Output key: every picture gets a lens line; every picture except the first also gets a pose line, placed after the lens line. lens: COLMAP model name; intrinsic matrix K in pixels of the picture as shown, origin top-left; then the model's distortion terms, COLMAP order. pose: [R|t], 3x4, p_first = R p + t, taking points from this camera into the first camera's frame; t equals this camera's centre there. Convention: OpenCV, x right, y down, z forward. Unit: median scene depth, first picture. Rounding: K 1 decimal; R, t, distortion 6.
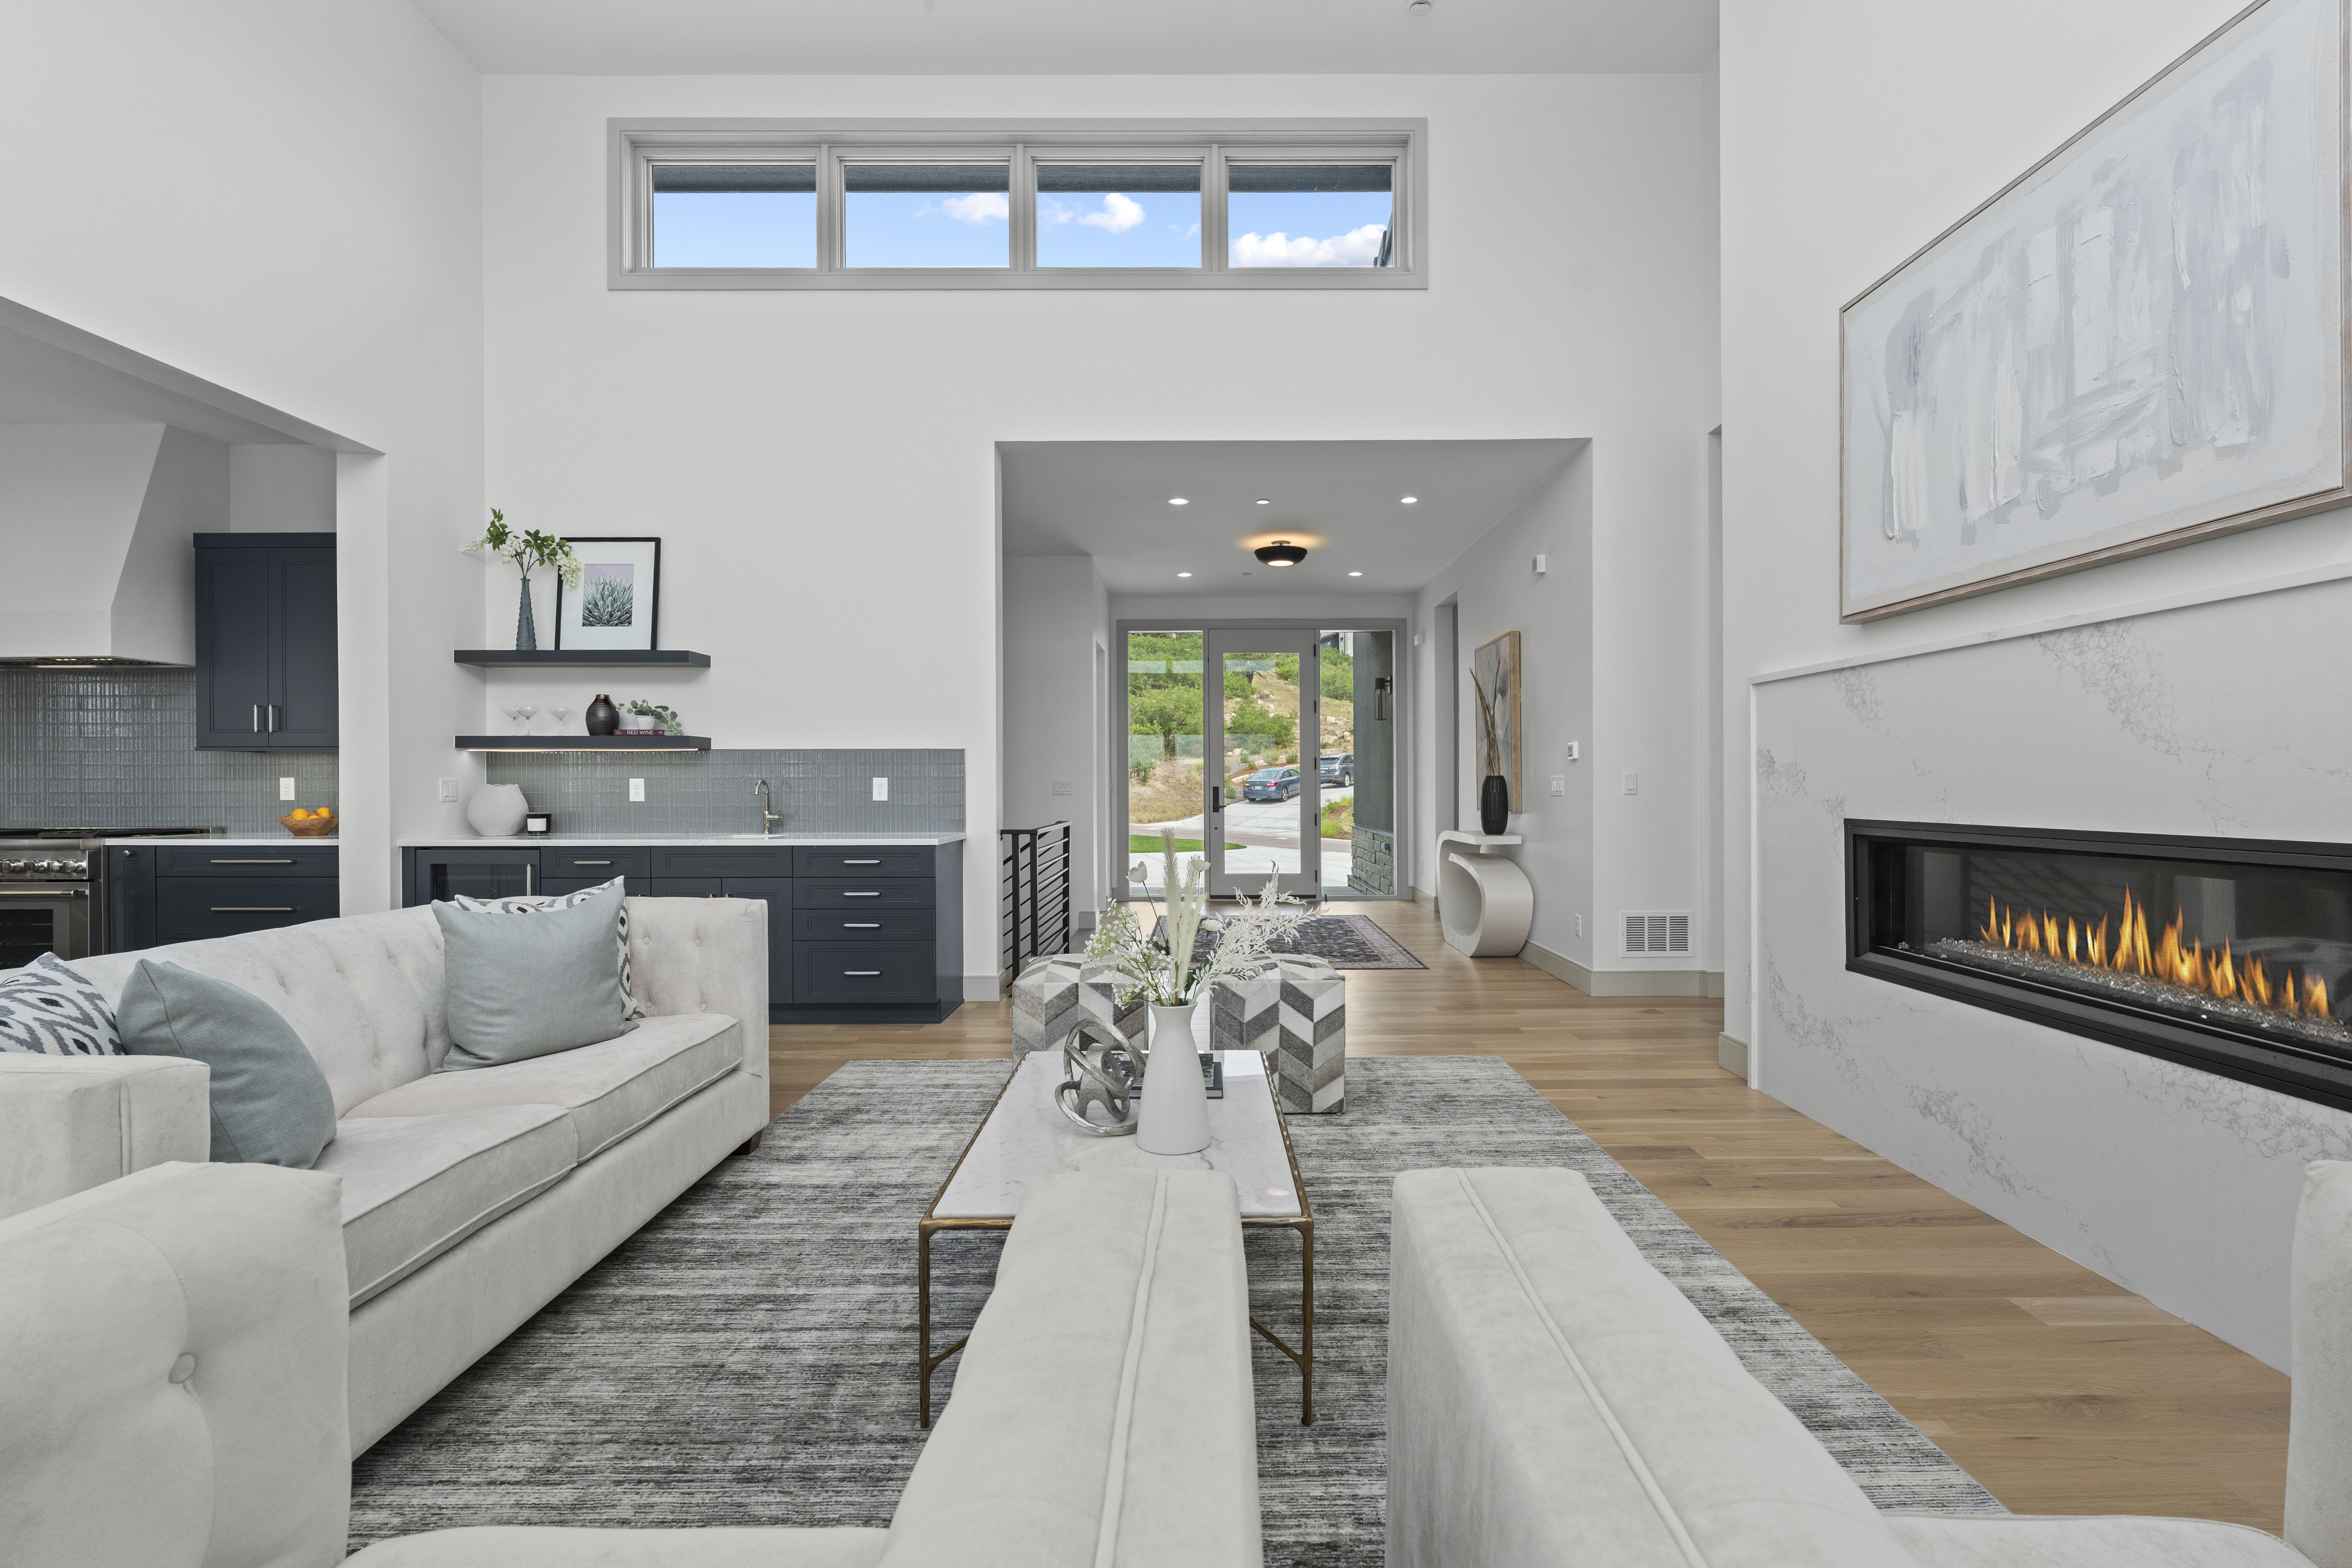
lens RADIAL K [[1054.7, 0, 1198.7], [0, 1054.7, 793.6], [0, 0, 1]] dist [-0.010067, 0.000568]
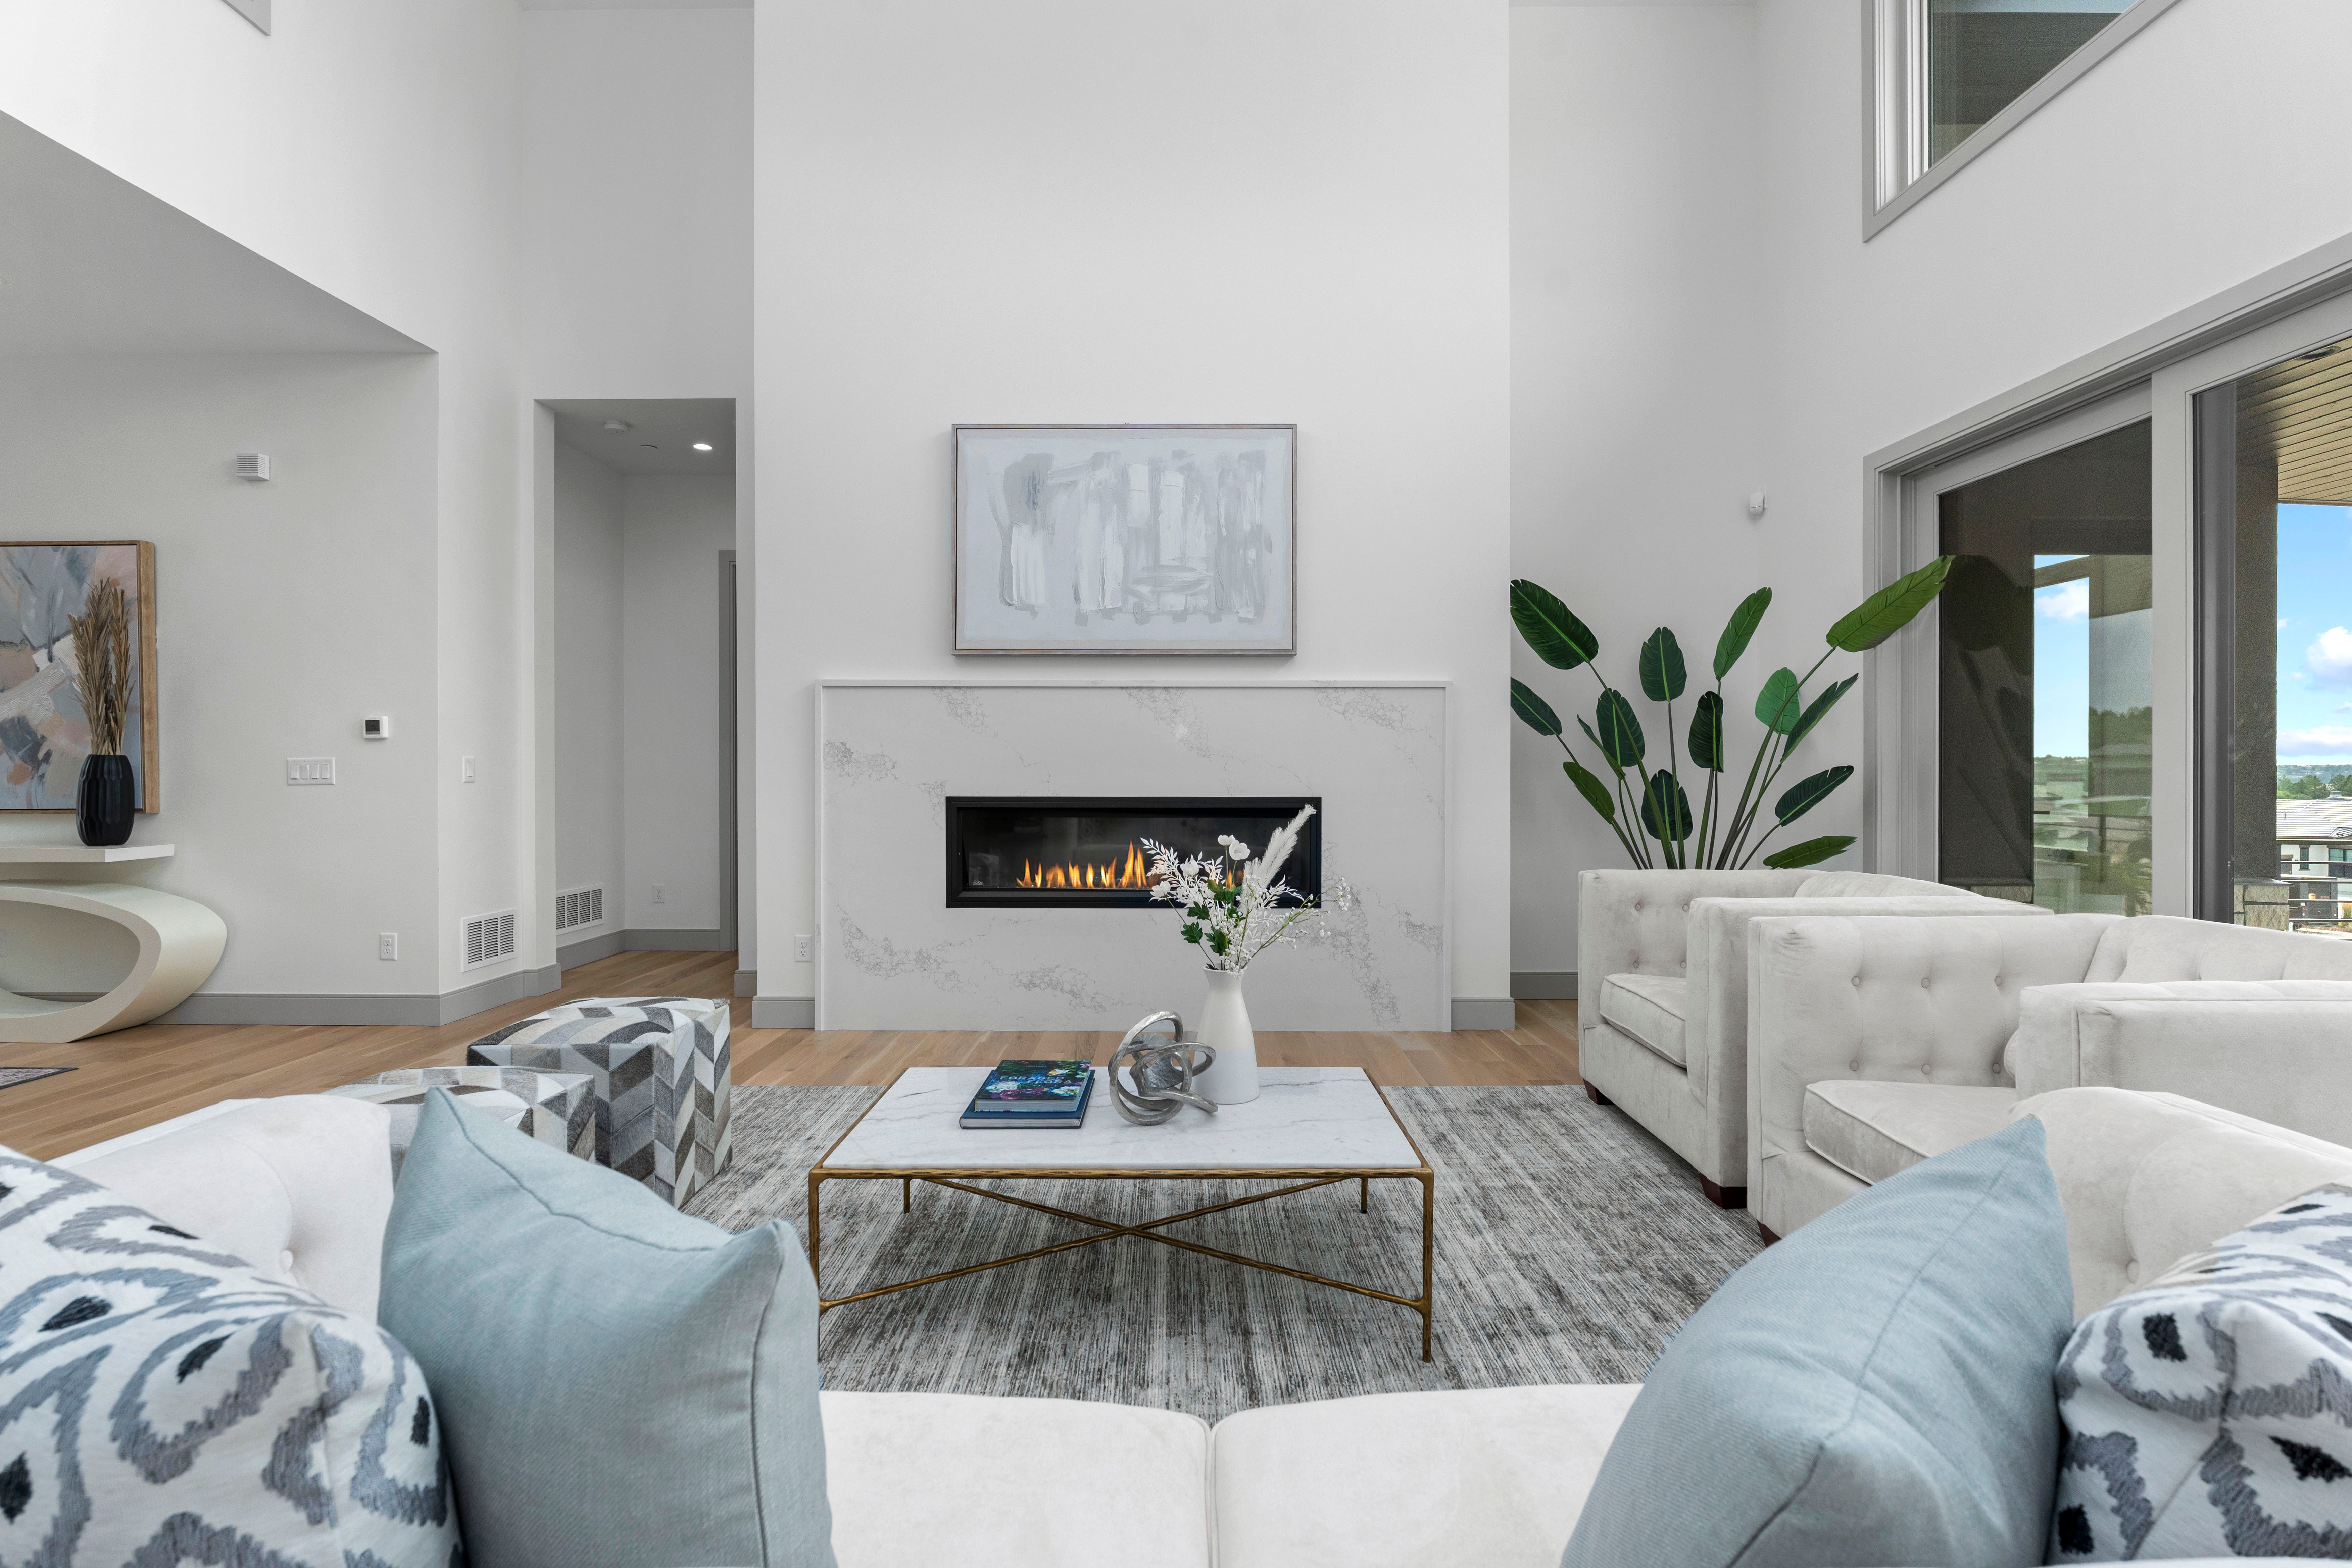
lens RADIAL K [[1045.2, 0, 1177.6], [0, 1045.2, 775.4], [0, 0, 1]] dist [-0.008237, 0.001072]
pose [[0.008719, -0.000043, 0.999962, -0.459507], [0.005564, 0.999985, -0.000006, -0.001258], [-0.999947, 0.005564, 0.008719, 0.428470]]
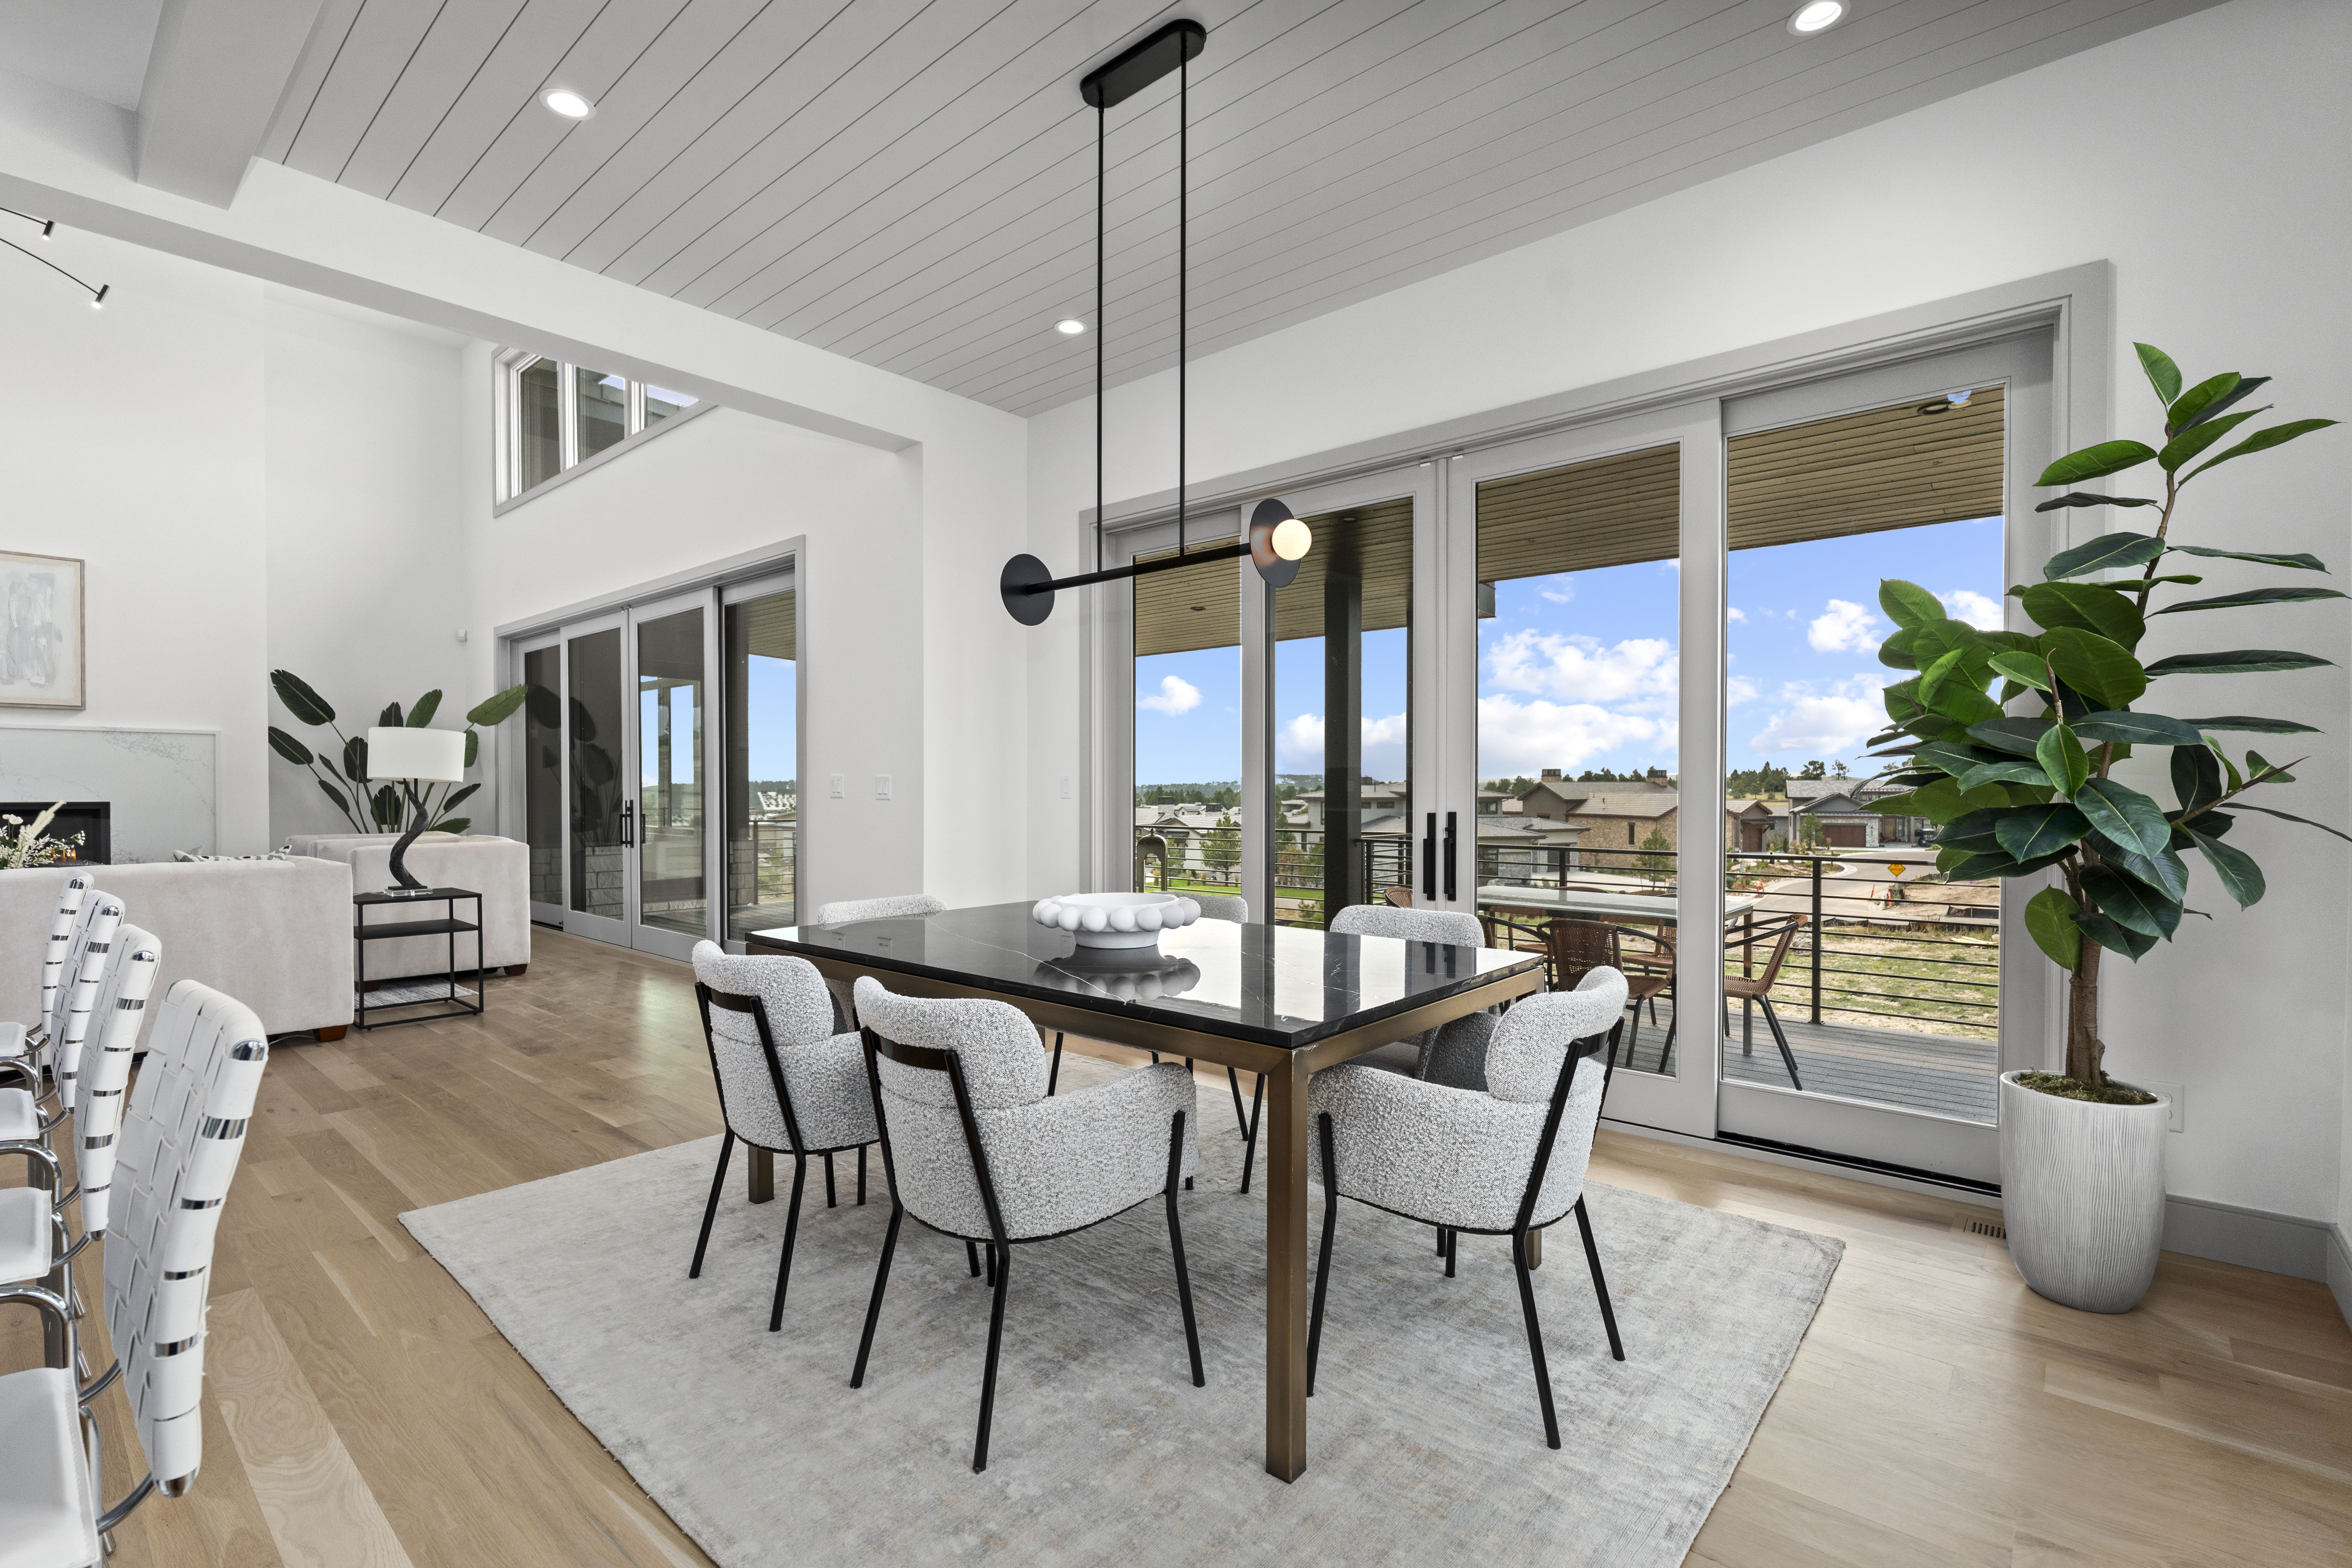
lens RADIAL K [[1052.2, 0, 1174.2], [0, 1052.2, 802.6], [0, 0, 1]] dist [-0.005704, 0.000486]
pose [[-0.752902, -0.007675, 0.658088, -1.486936], [0.003869, 0.999863, 0.016087, 0.002010], [-0.658121, 0.014658, -0.752769, 0.429643]]
